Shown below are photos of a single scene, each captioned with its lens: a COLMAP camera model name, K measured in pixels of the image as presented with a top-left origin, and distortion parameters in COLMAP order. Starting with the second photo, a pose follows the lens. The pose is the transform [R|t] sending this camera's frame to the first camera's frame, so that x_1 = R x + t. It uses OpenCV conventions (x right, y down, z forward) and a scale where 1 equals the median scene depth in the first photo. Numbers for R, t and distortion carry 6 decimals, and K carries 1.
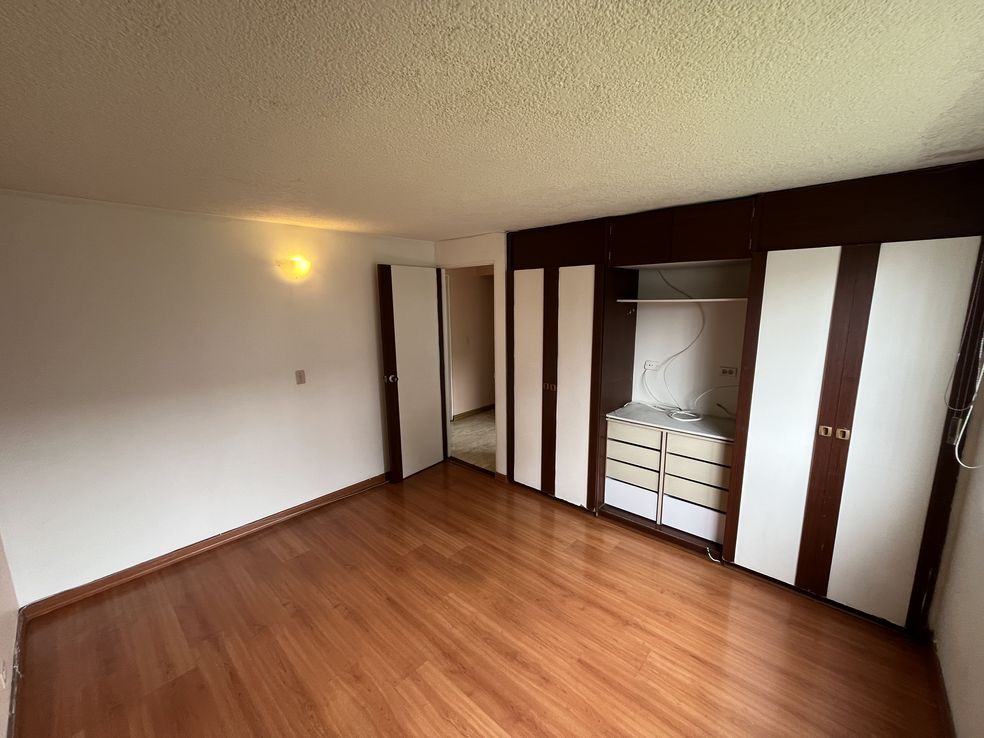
lens RADIAL K [[395.5, 0, 488.5], [0, 395.5, 369.7], [0, 0, 1]] dist [-0.002372, -0.000636]
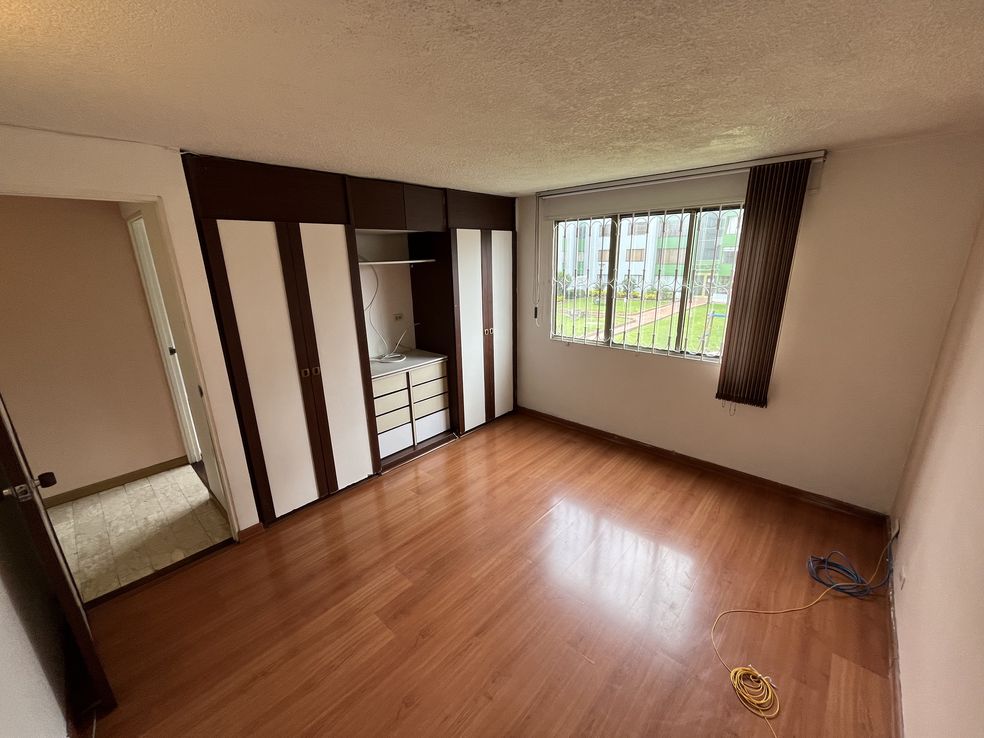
lens RADIAL K [[395.5, 0, 488.5], [0, 395.5, 369.7], [0, 0, 1]] dist [-0.002372, -0.000636]
pose [[0.012114, -0.265615, 0.964003, -0.686809], [0.201025, 0.945037, 0.257864, -0.106688], [-0.979511, 0.190665, 0.064843, 0.633561]]
